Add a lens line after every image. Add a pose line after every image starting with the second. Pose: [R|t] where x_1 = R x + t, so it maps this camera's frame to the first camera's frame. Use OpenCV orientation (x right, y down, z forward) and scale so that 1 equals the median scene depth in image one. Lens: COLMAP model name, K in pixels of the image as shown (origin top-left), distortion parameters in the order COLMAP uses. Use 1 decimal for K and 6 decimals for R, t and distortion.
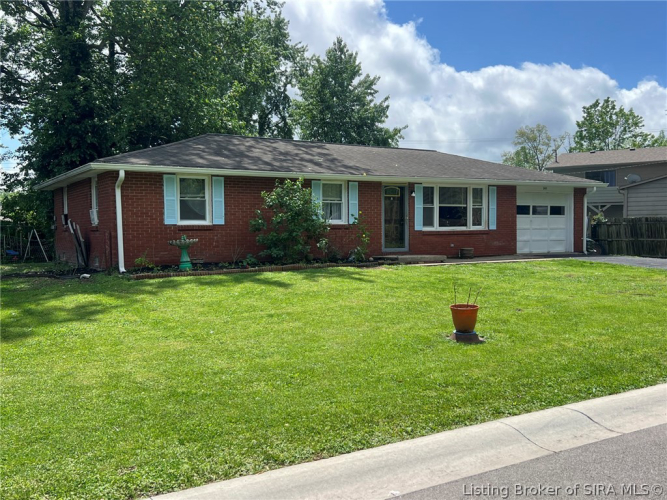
lens RADIAL K [[673.2, 0, 333.5], [0, 673.2, 250.0], [0, 0, 1]] dist [0.055834, -0.215300]
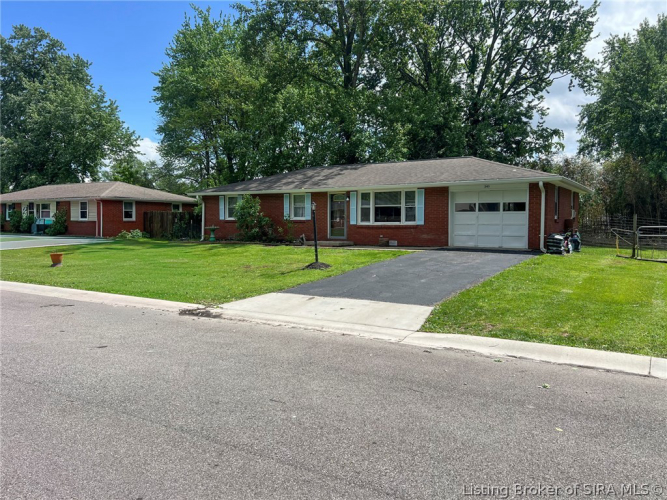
lens RADIAL K [[508.7, 0, 333.5], [0, 508.7, 250.0], [0, 0, 1]] dist [0.061254, -0.001352]
pose [[0.434272, 0.056163, -0.899029, 1.118339], [-0.036713, 0.998329, 0.044633, -0.022590], [0.900033, 0.013623, 0.435608, 0.520804]]
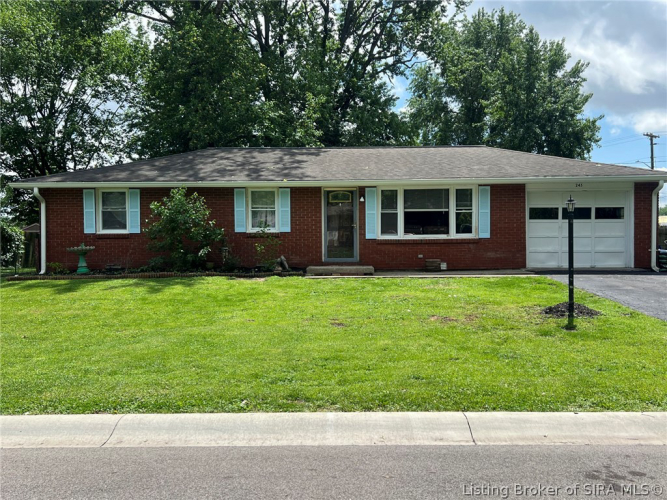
lens RADIAL K [[647.8, 0, 333.5], [0, 647.8, 250.0], [0, 0, 1]] dist [0.039384, -0.008645]
pose [[0.841734, 0.012400, -0.539749, 0.576939], [-0.016482, 0.999860, -0.002732, -0.011402], [0.539640, 0.011196, 0.841821, 0.253150]]
